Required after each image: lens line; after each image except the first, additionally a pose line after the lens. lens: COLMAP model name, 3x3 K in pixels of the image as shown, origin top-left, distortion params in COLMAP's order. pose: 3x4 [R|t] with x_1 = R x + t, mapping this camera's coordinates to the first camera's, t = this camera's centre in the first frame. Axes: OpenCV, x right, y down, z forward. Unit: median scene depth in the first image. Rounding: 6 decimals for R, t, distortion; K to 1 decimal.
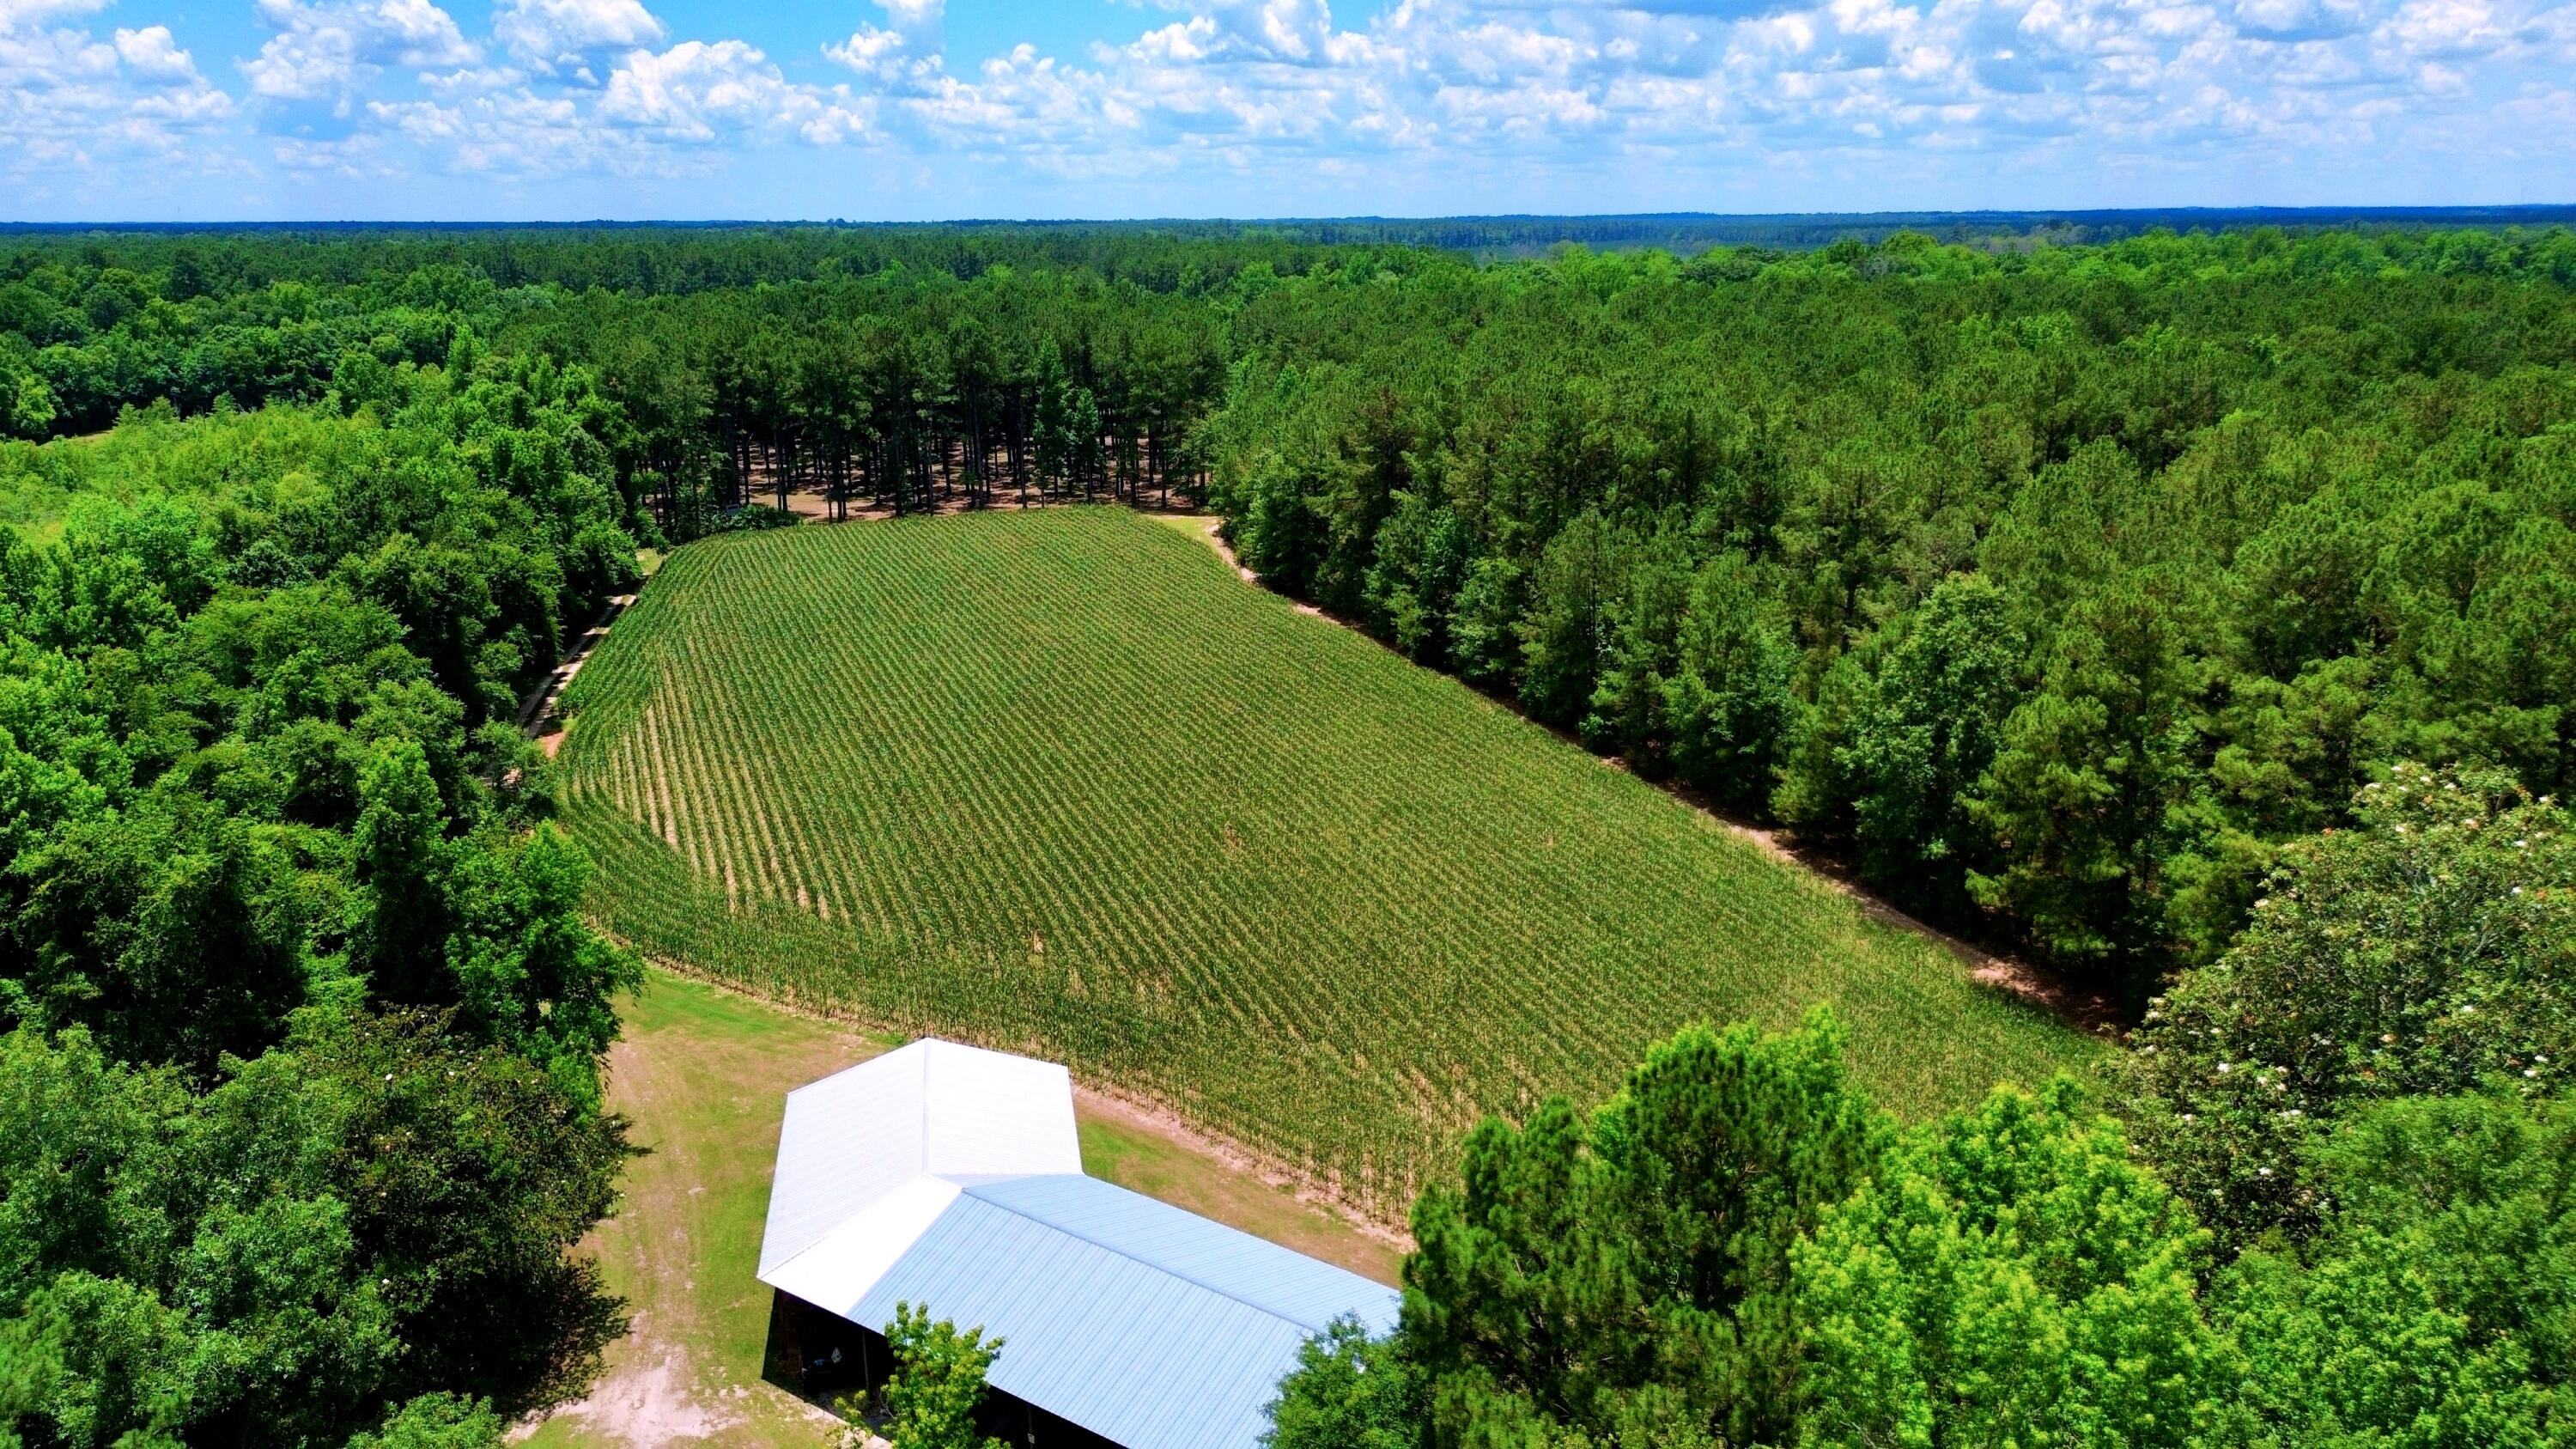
lens RADIAL K [[1831.9, 0, 1278.6], [0, 1831.9, 734.9], [0, 0, 1]] dist [0.056207, -0.050100]
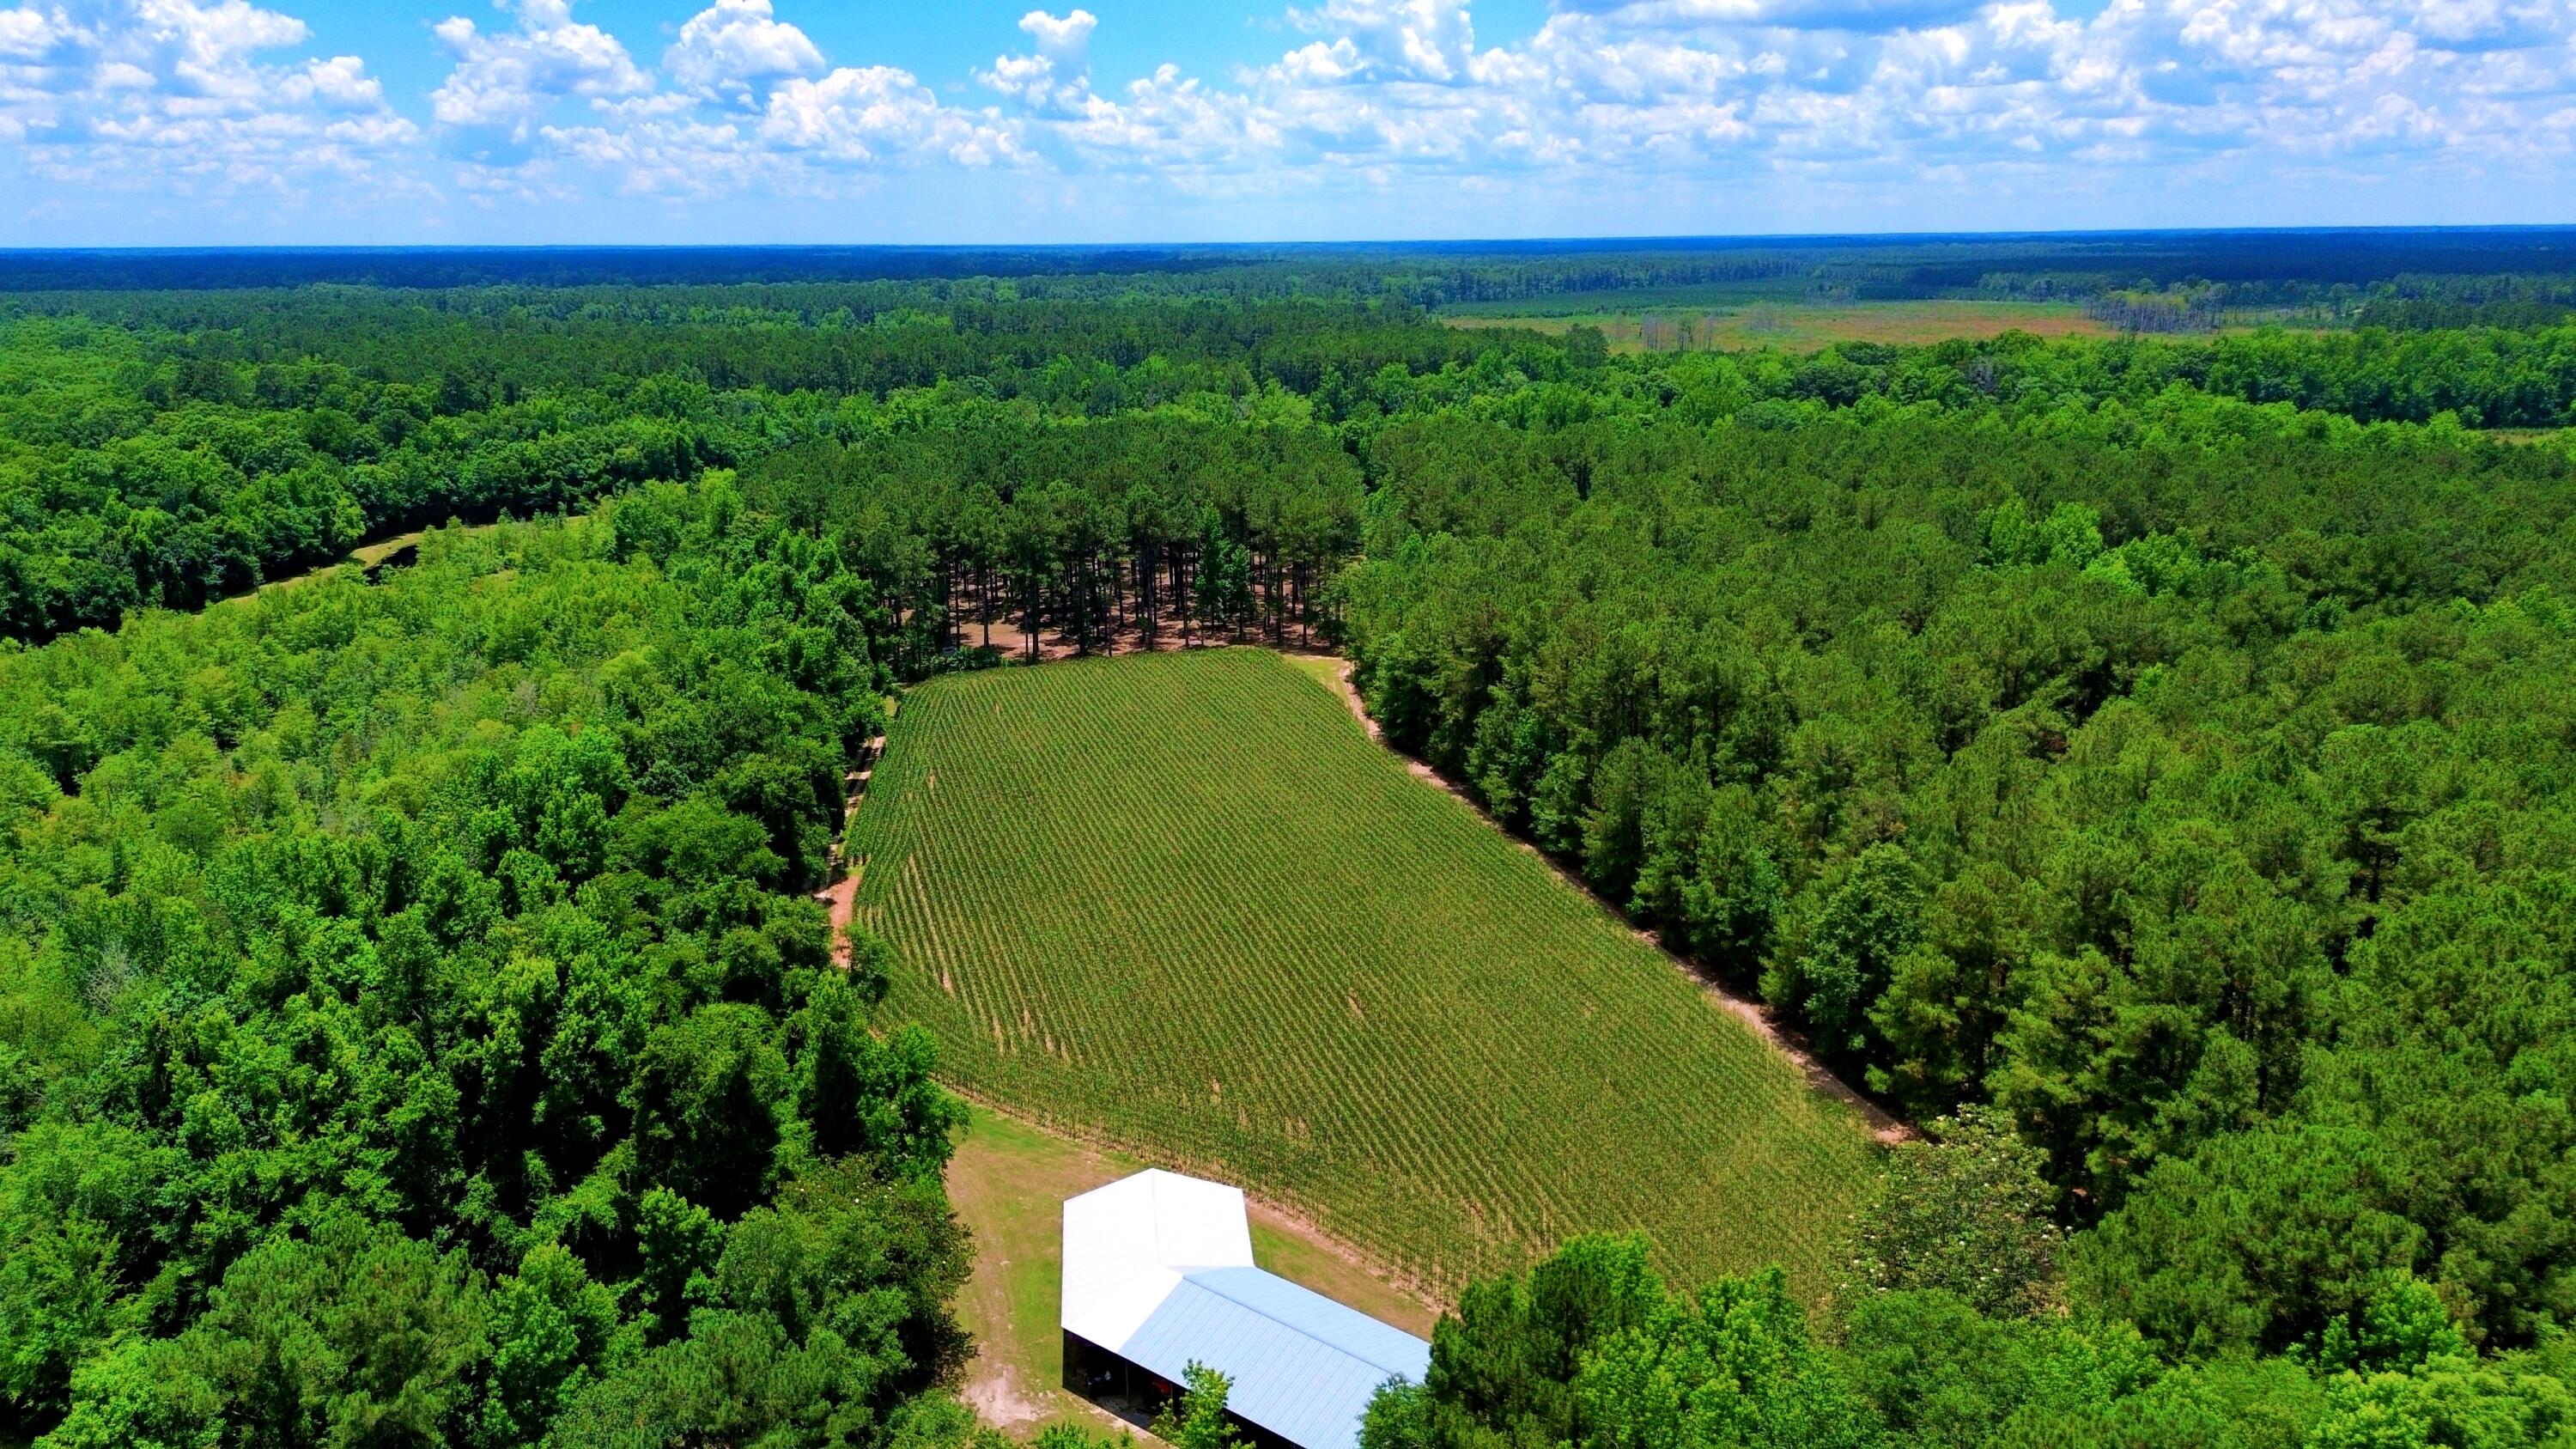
lens RADIAL K [[1831.9, 0, 1268.4], [0, 1831.9, 731.6], [0, 0, 1]] dist [0.056207, -0.050100]
pose [[0.996841, 0.015398, -0.077922, 0.012499], [-0.016159, 0.999828, -0.009148, -0.119867], [0.077768, 0.010378, 0.996917, -0.337390]]
